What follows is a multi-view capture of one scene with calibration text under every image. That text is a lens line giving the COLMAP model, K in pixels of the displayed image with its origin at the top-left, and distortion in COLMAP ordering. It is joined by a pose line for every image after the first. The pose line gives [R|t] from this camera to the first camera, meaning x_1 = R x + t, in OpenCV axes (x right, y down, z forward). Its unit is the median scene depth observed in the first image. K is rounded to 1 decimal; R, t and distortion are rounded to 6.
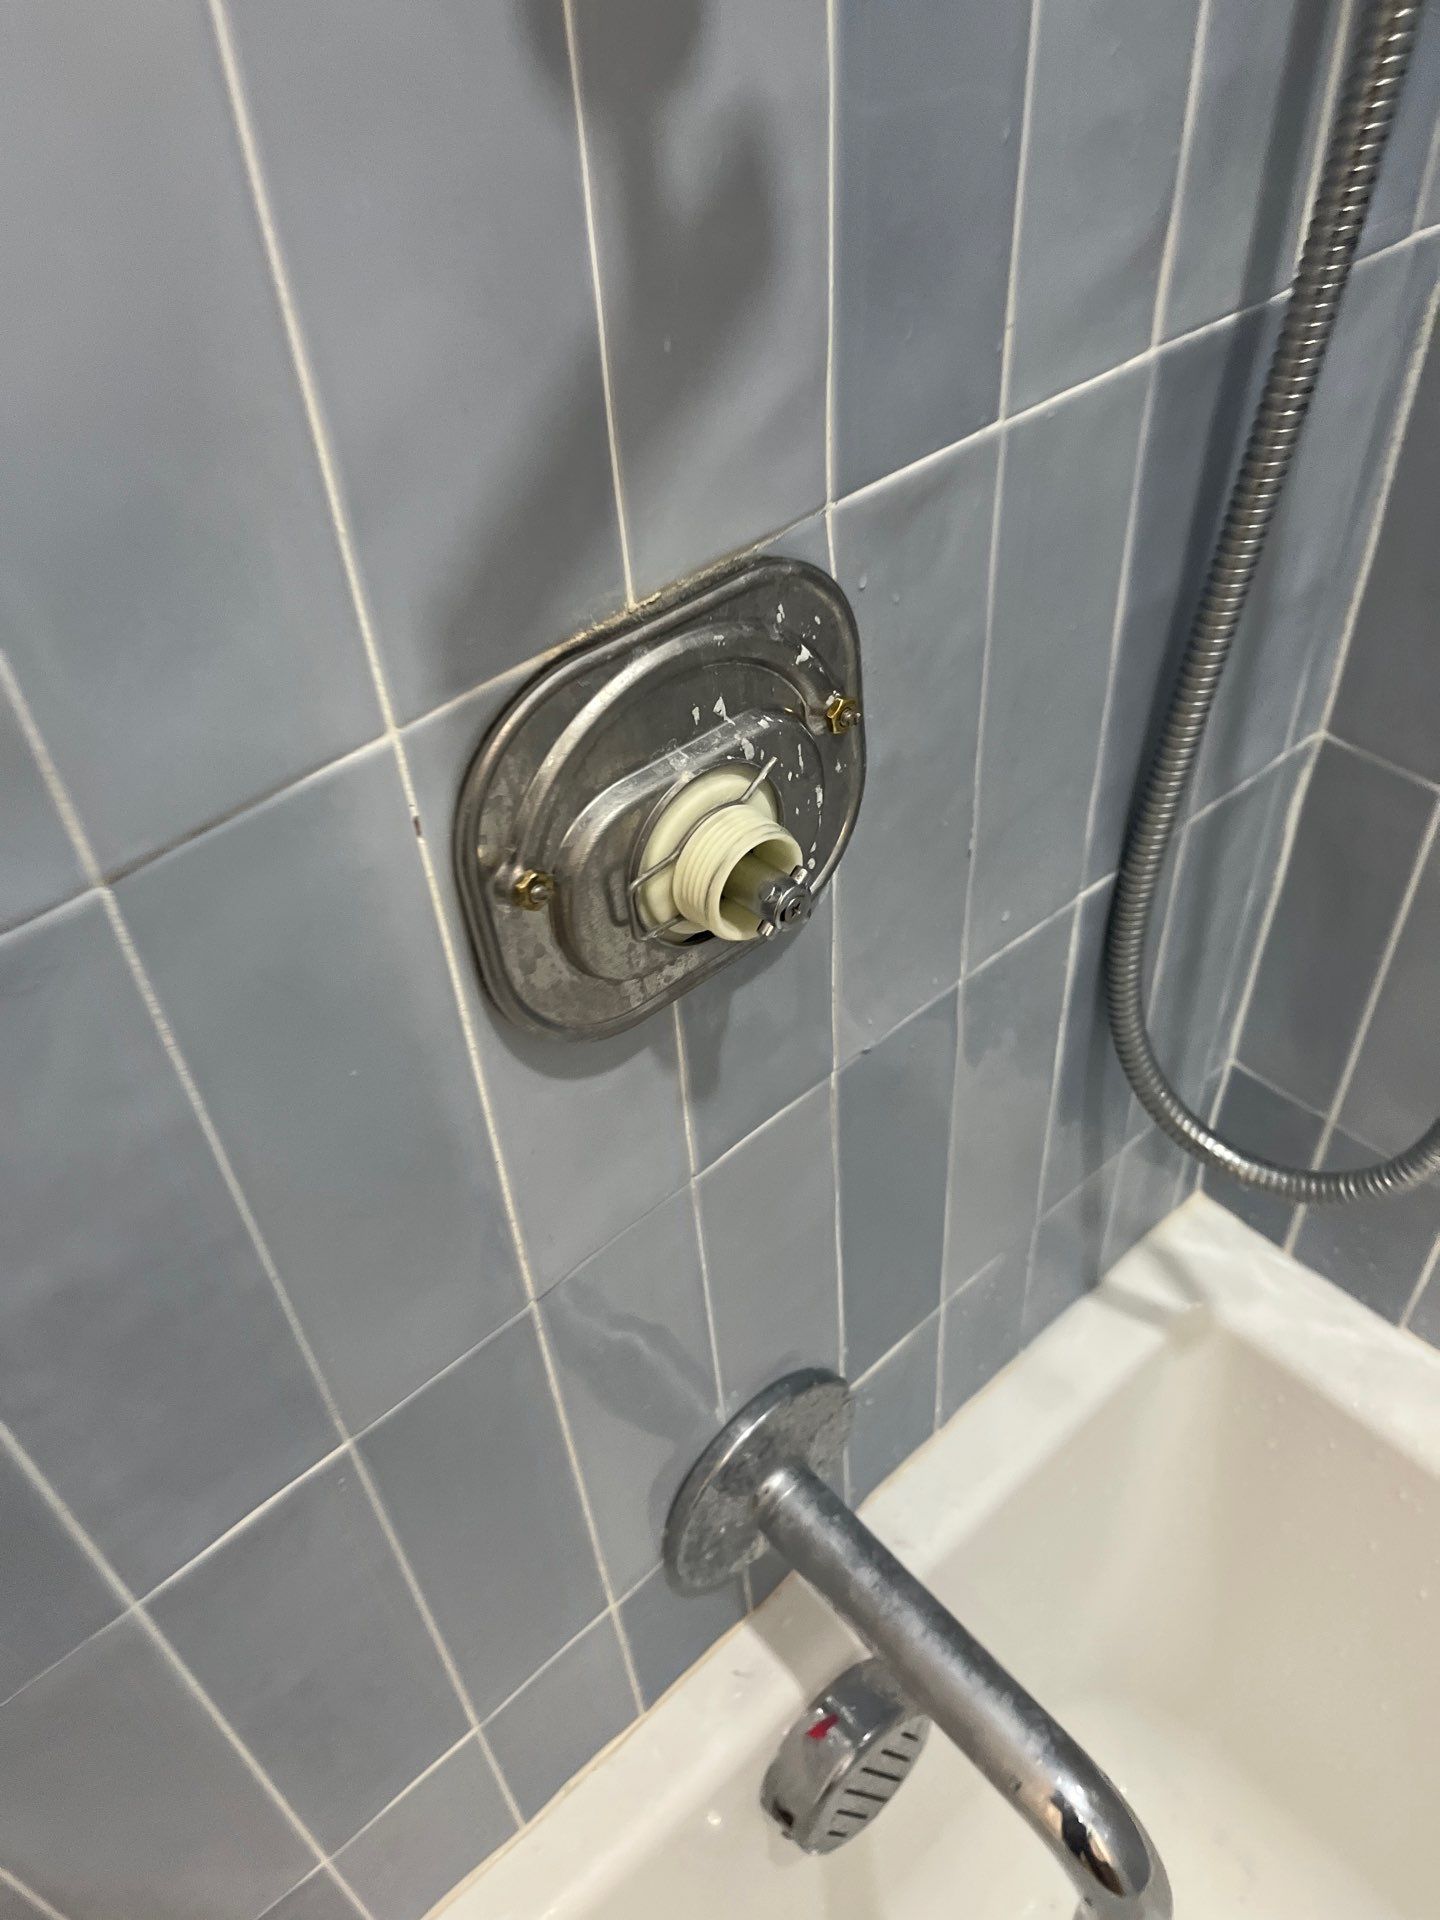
lens RADIAL K [[1493.2, 0, 720.0], [0, 1493.2, 960.0], [0, 0, 1]] dist [-0.002807, -0.002089]
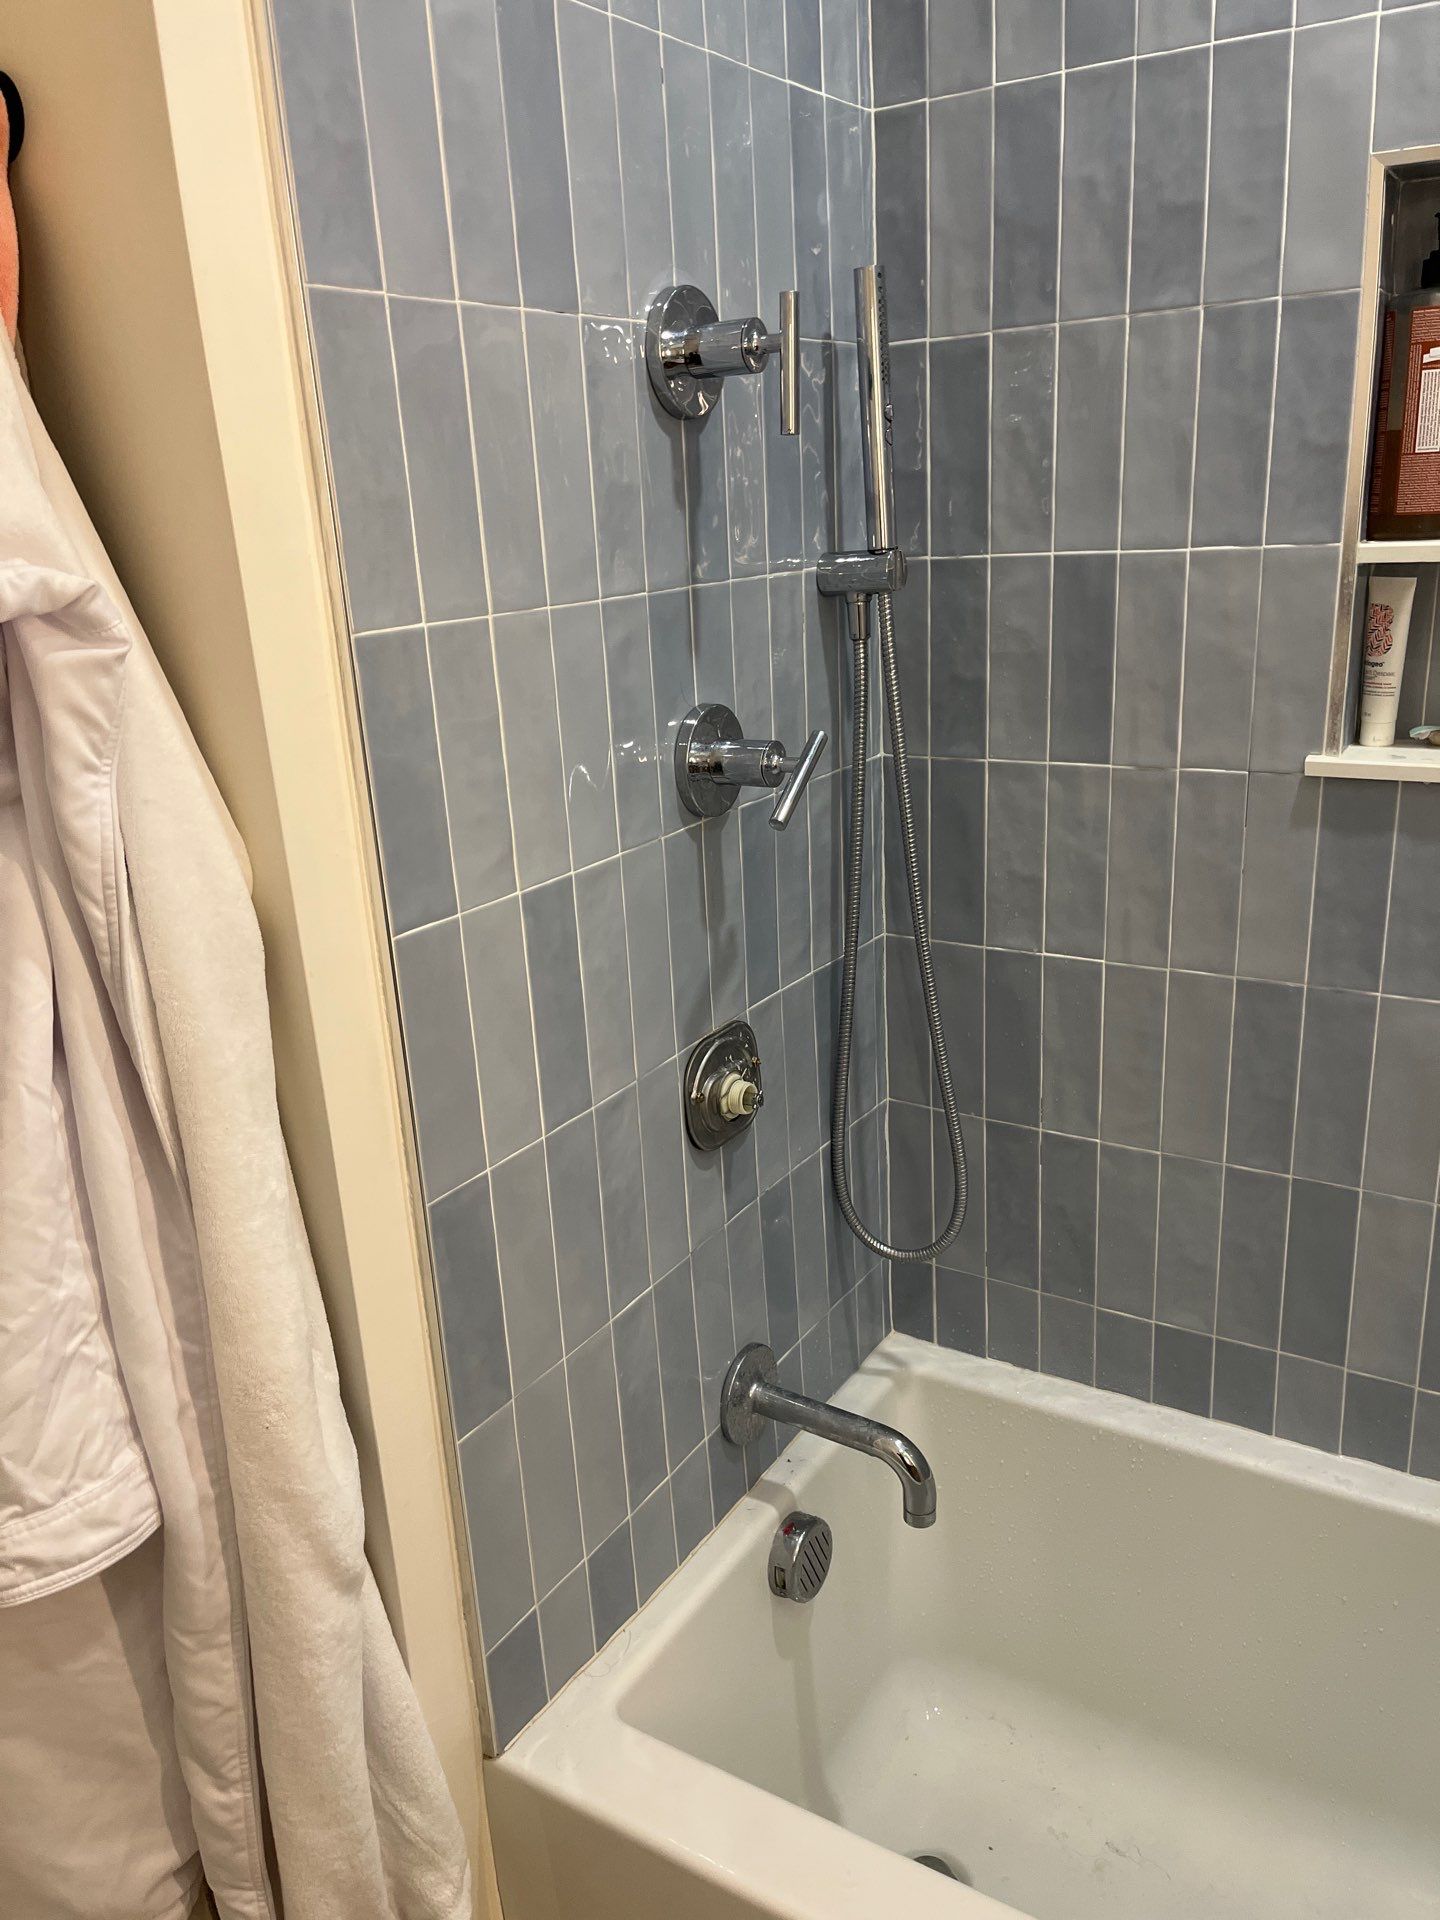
lens RADIAL K [[1493.2, 0, 720.0], [0, 1493.2, 960.0], [0, 0, 1]] dist [-0.002807, -0.002089]
pose [[0.962572, -0.078533, 0.259400, -0.972719], [0.187457, 0.884156, -0.427934, 1.213007], [-0.195743, 0.460544, 0.865785, -2.382624]]
